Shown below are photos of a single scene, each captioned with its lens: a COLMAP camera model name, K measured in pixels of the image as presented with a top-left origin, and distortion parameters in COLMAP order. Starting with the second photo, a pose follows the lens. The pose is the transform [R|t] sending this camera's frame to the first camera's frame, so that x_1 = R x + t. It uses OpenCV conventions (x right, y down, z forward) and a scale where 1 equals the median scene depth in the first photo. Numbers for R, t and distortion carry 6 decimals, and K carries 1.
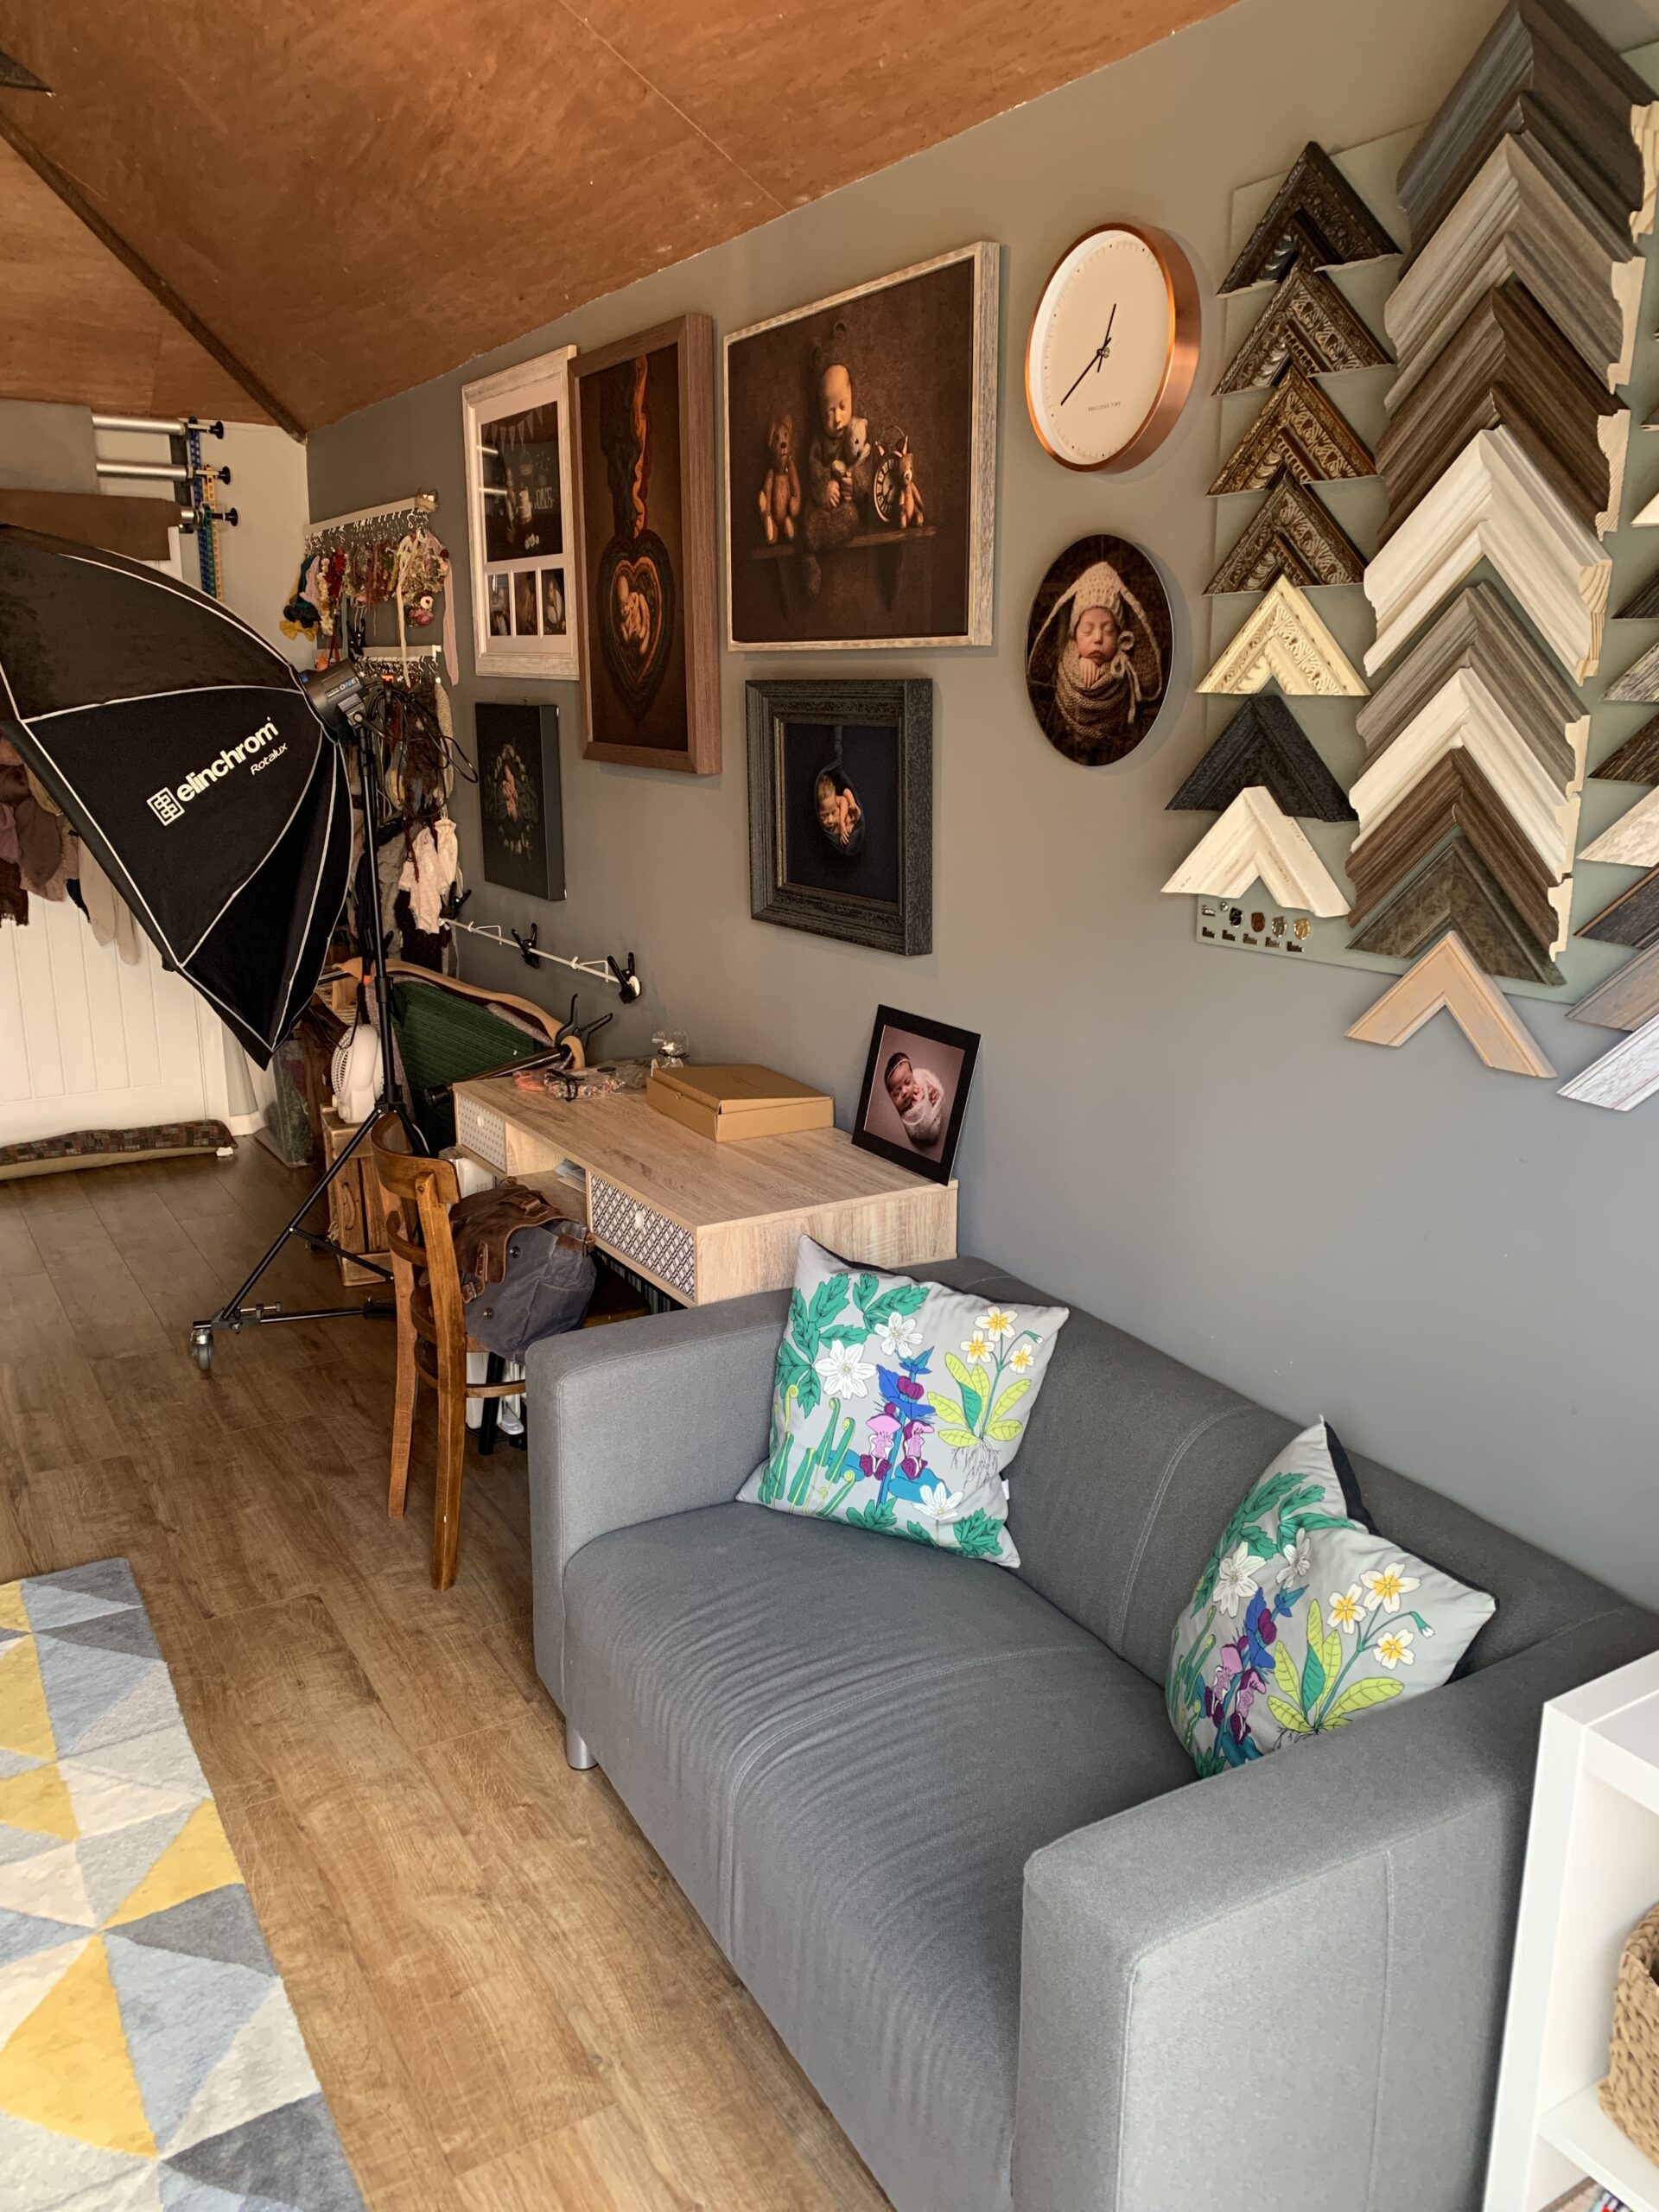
lens RADIAL K [[1680.3, 0, 831.8], [0, 1680.3, 1094.9], [0, 0, 1]] dist [0.026185, -0.024940]
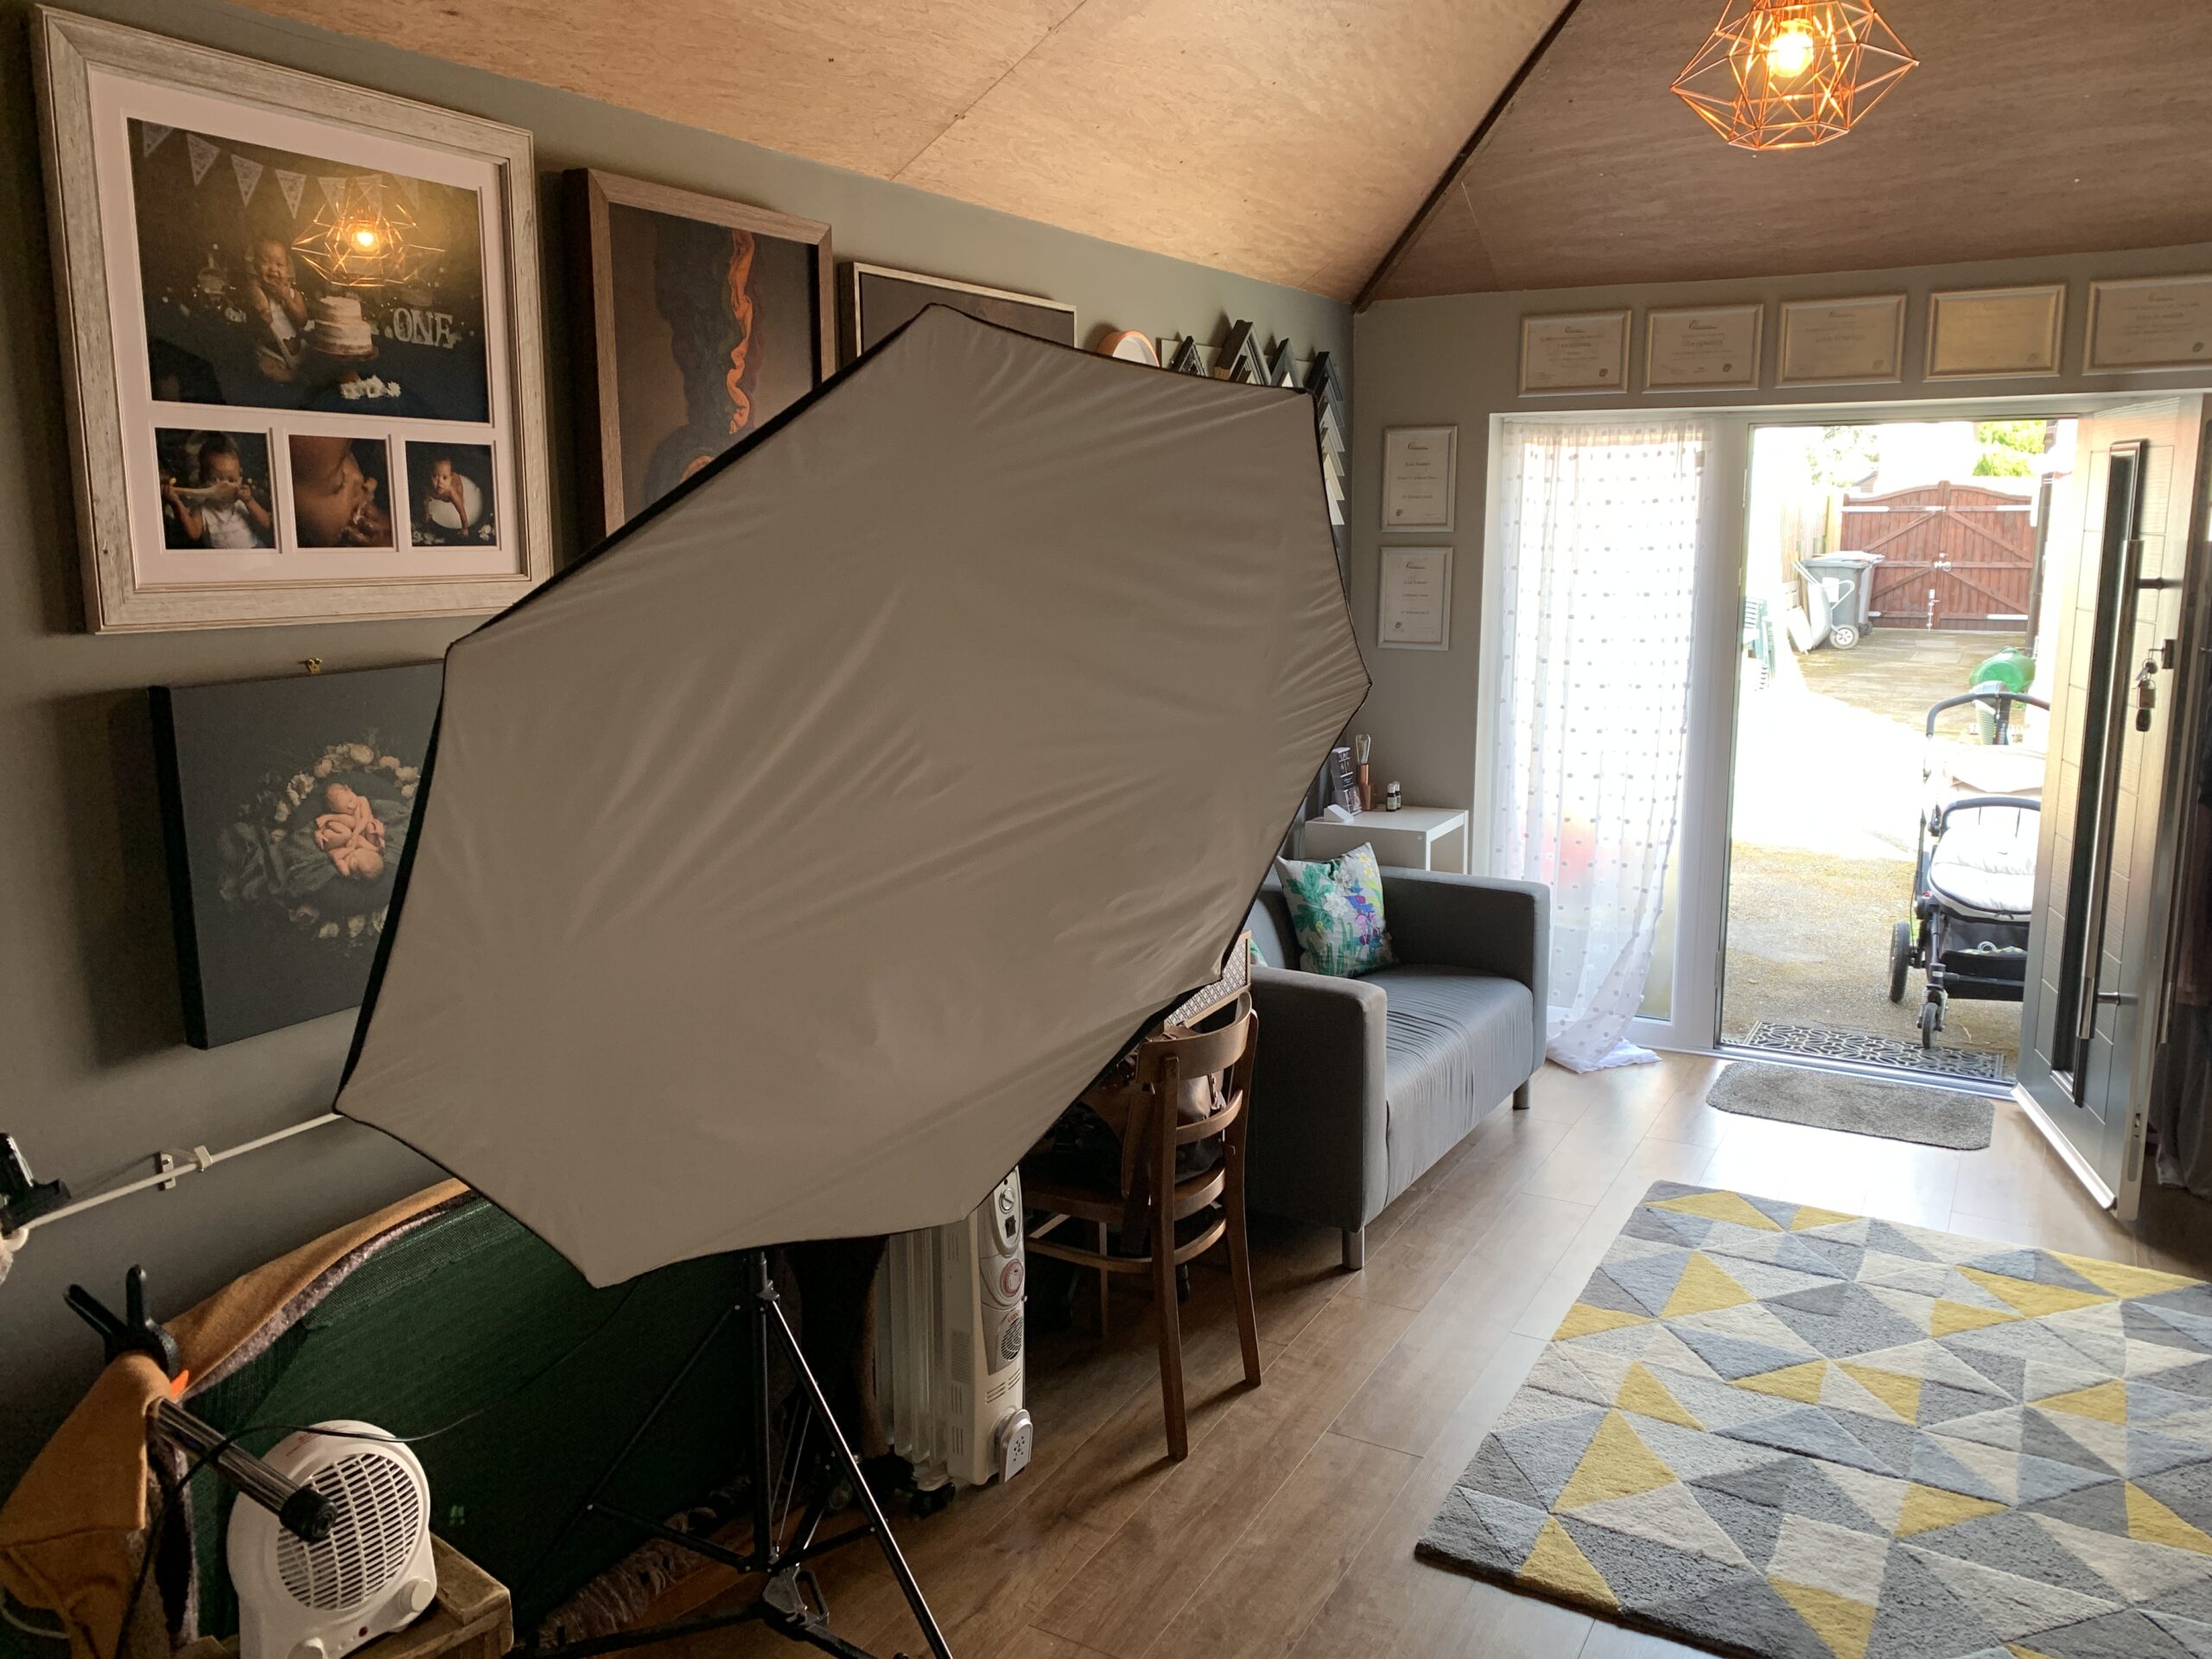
lens RADIAL K [[1680.3, 0, 1094.8], [0, 1680.3, 825.0], [0, 0, 1]] dist [0.026185, -0.024940]
pose [[-0.481441, -0.164945, 0.860818, -0.997695], [0.213008, 0.930669, 0.297462, -0.376612], [-0.850201, 0.326571, -0.412927, 1.313951]]
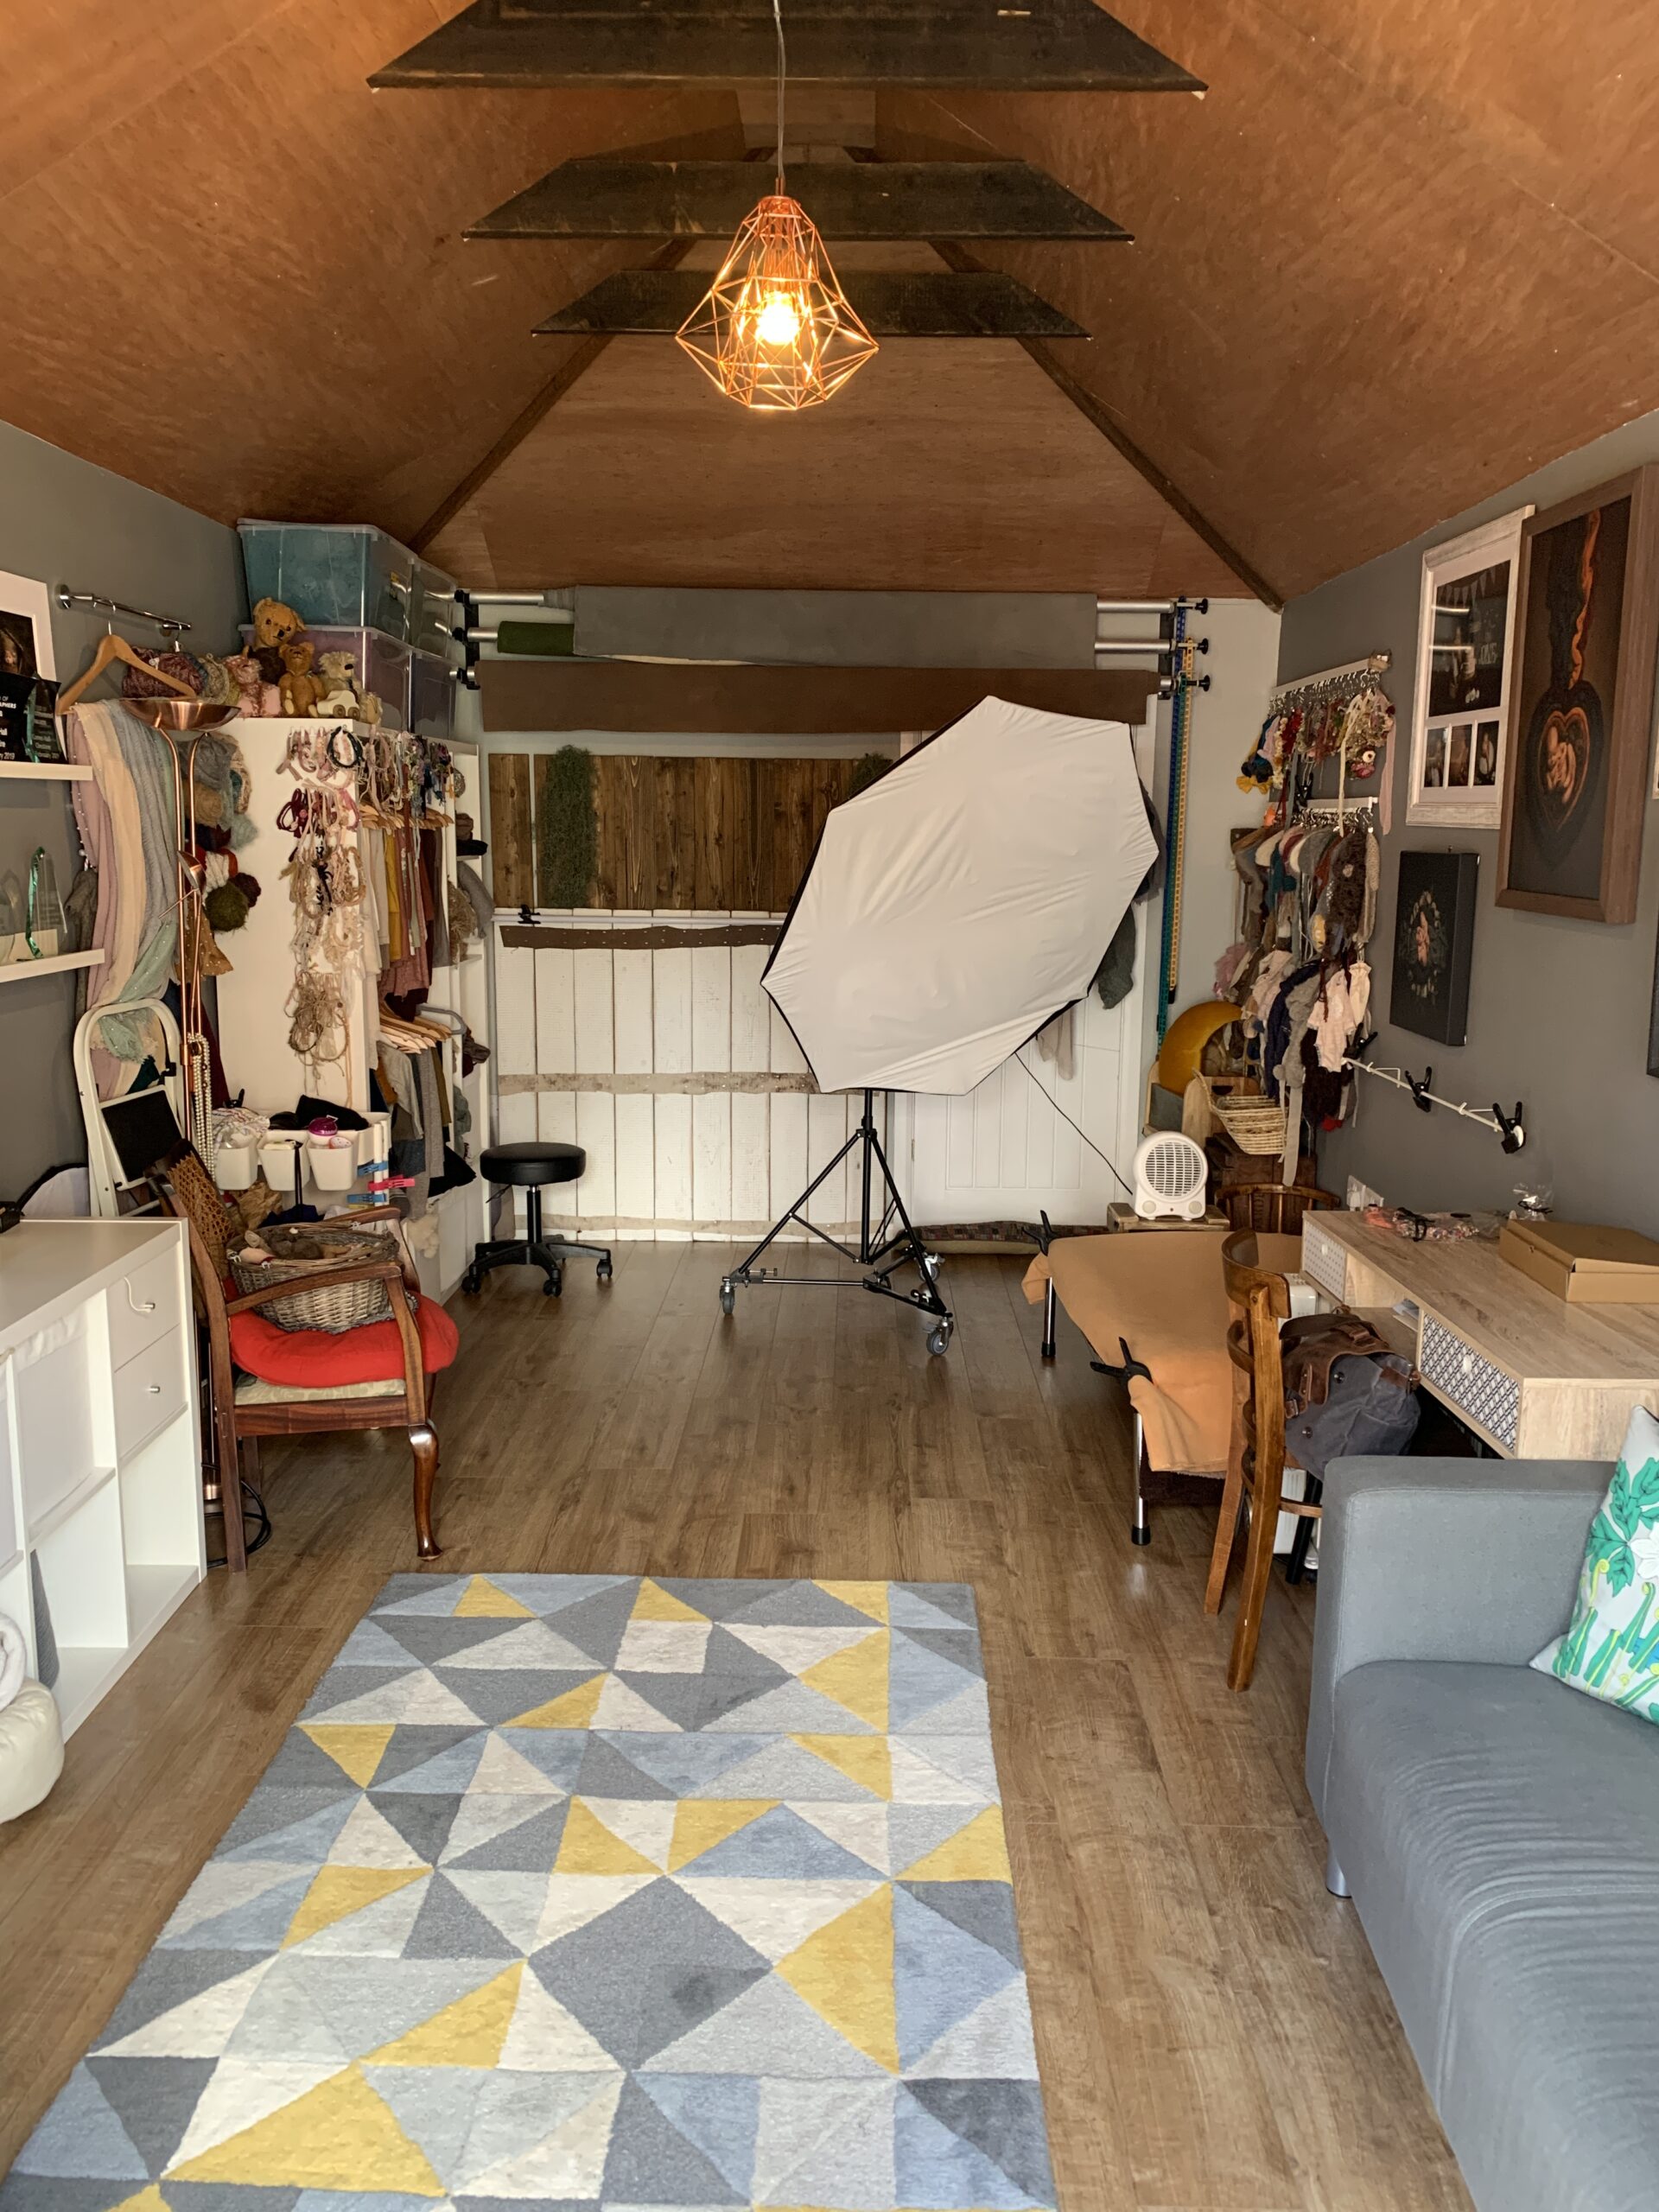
lens RADIAL K [[1680.3, 0, 840.8], [0, 1680.3, 1114.4], [0, 0, 1]] dist [0.026185, -0.024940]
pose [[0.850248, 0.094362, -0.517856, 0.060105], [-0.132863, 0.990418, -0.037672, 0.012597], [0.509339, 0.100834, 0.854638, -0.044916]]
